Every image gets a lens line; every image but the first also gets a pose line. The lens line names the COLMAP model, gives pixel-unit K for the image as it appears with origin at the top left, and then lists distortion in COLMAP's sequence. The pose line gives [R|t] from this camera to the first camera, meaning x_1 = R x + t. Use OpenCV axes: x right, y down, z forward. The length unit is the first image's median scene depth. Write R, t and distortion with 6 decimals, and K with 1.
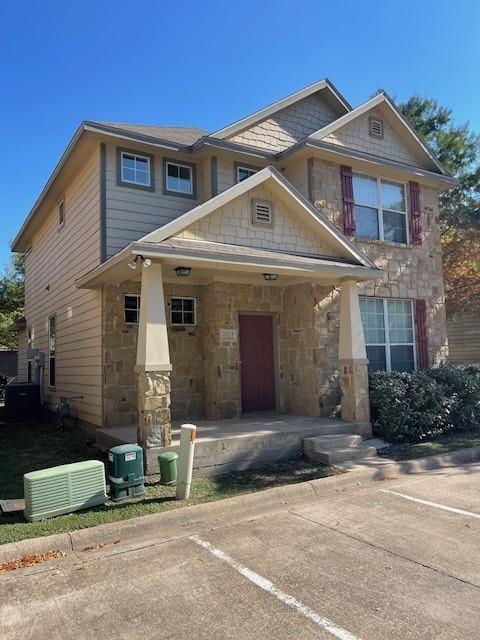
lens RADIAL K [[481.1, 0, 240.0], [0, 481.1, 320.0], [0, 0, 1]] dist [0.056813, -0.073122]
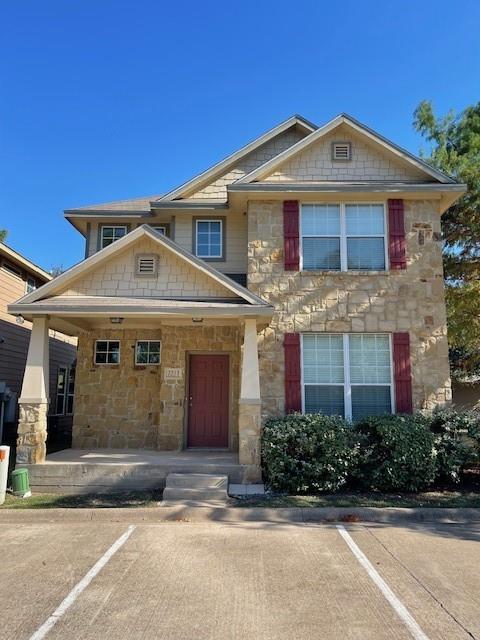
lens RADIAL K [[481.1, 0, 240.0], [0, 481.1, 320.0], [0, 0, 1]] dist [0.056813, -0.073122]
pose [[0.845905, -0.054013, -0.530592, 0.648648], [0.016180, 0.997000, -0.075697, -0.004388], [0.533089, 0.055447, 0.844241, 0.134337]]
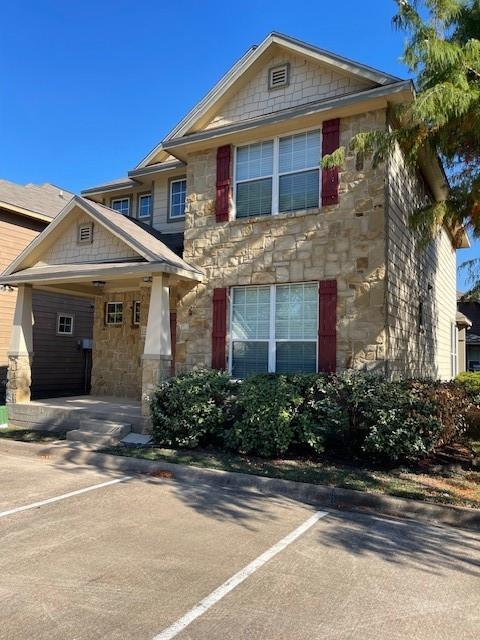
lens RADIAL K [[481.1, 0, 240.0], [0, 481.1, 320.0], [0, 0, 1]] dist [0.056813, -0.073122]
pose [[0.483188, -0.027252, -0.875092, 1.045602], [0.039164, 0.999188, -0.009492, 0.022471], [0.874640, -0.029686, 0.483863, 0.581515]]
